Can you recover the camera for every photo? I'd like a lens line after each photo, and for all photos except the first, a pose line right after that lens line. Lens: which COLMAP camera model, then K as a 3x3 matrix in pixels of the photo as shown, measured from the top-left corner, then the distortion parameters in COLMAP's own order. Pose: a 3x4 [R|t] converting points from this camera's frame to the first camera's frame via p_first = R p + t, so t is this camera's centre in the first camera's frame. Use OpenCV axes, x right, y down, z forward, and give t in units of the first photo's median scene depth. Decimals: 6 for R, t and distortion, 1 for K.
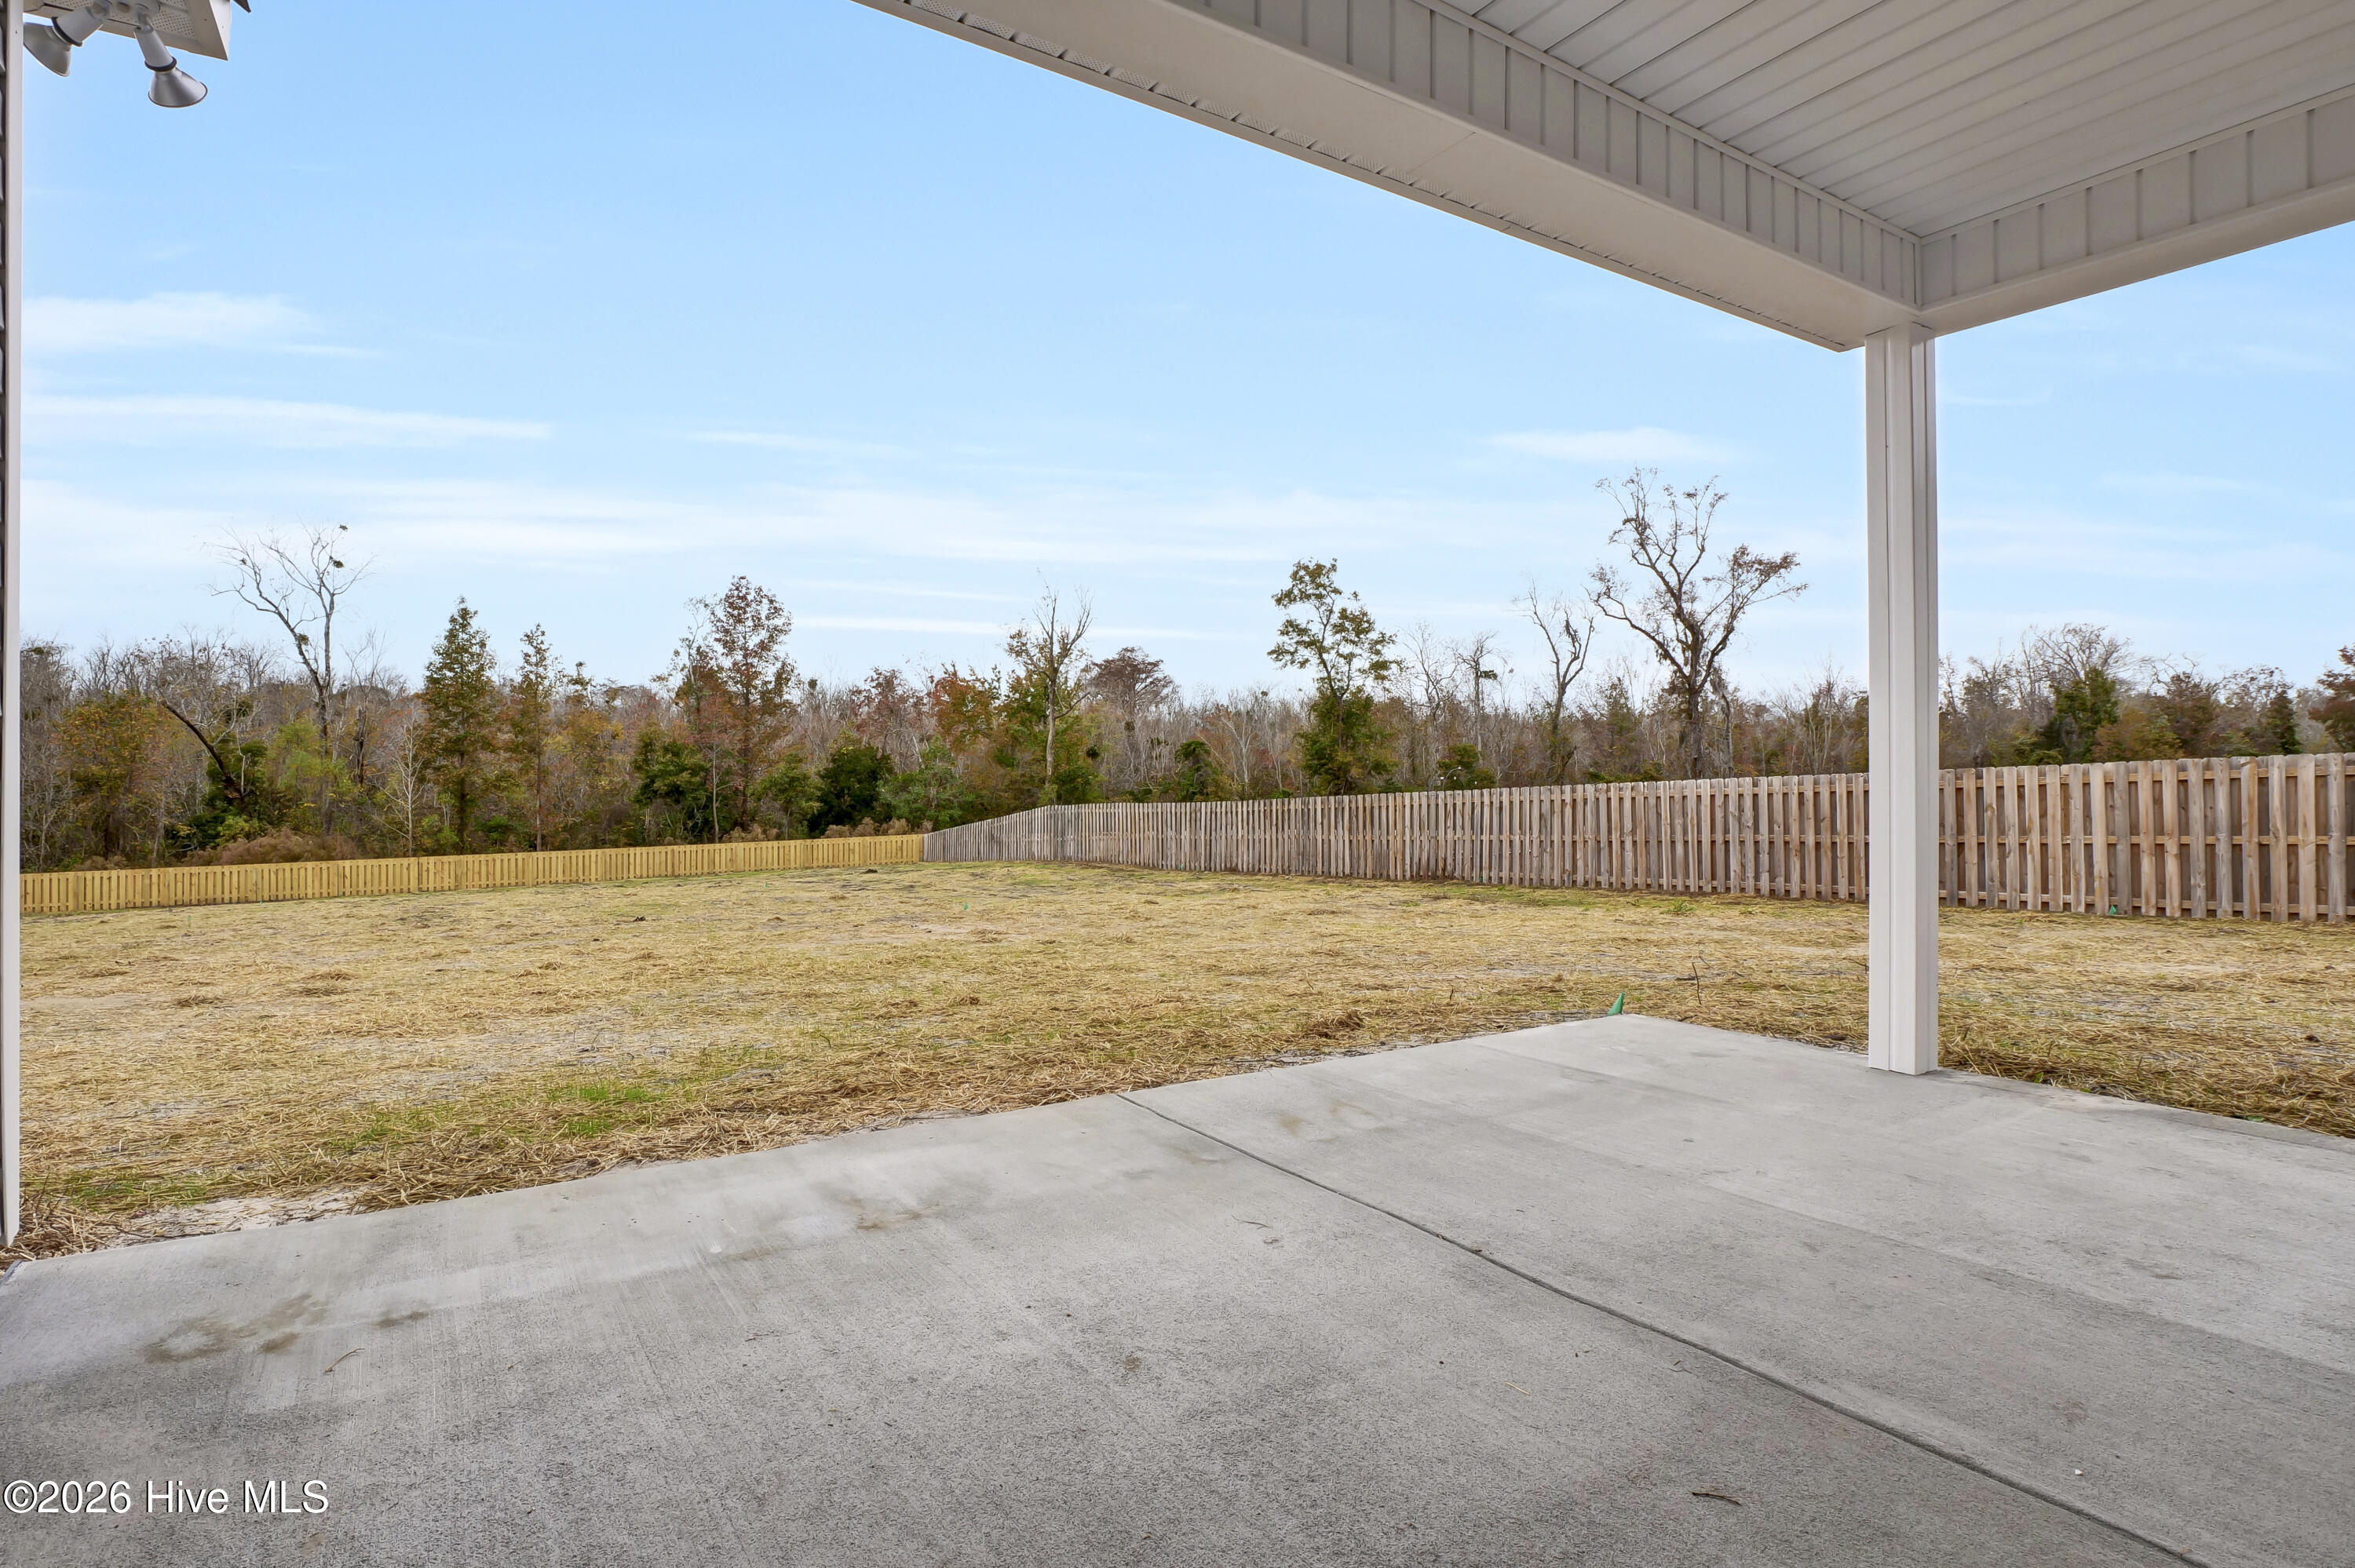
lens RADIAL K [[1154.0, 0, 1178.0], [0, 1154.0, 765.9], [0, 0, 1]] dist [-0.006676, -0.000897]
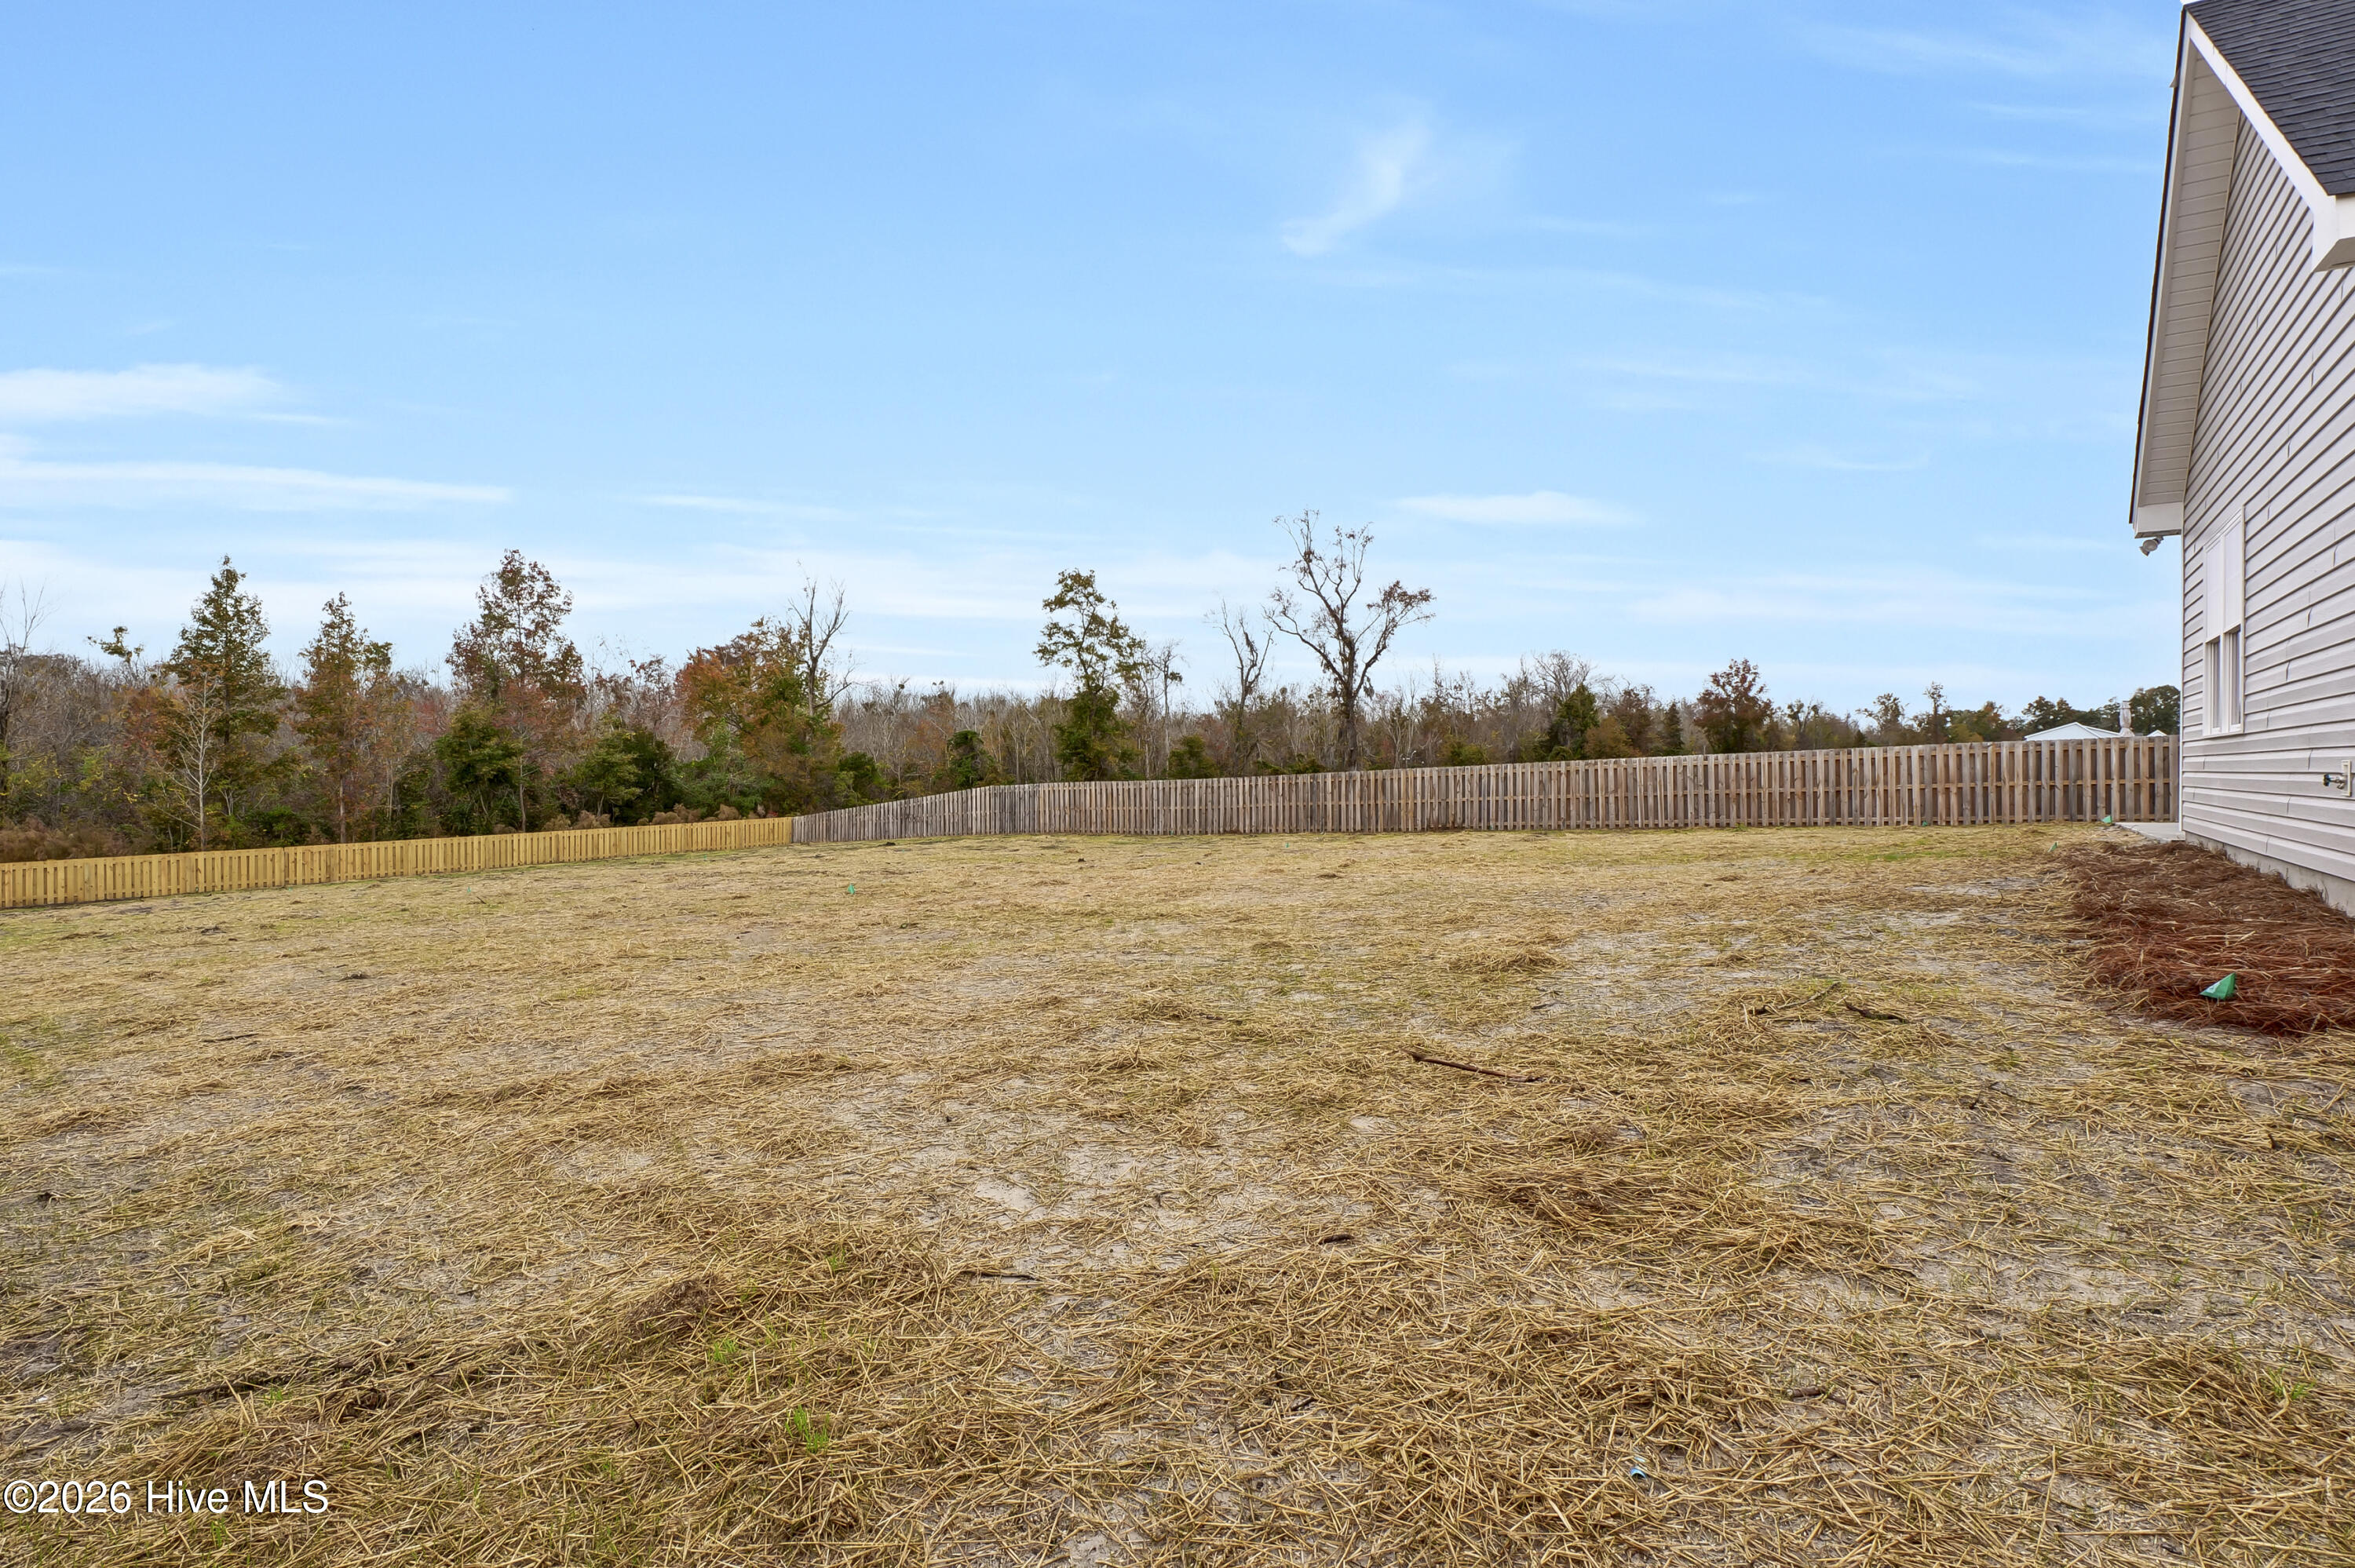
lens RADIAL K [[1133.5, 0, 1161.9], [0, 1133.5, 764.6], [0, 0, 1]] dist [-0.015824, -0.000218]
pose [[0.927410, 0.001278, 0.374045, -0.236668], [-0.002974, 0.999988, 0.003957, 0.005813], [-0.374035, -0.004783, 0.927402, -0.055026]]
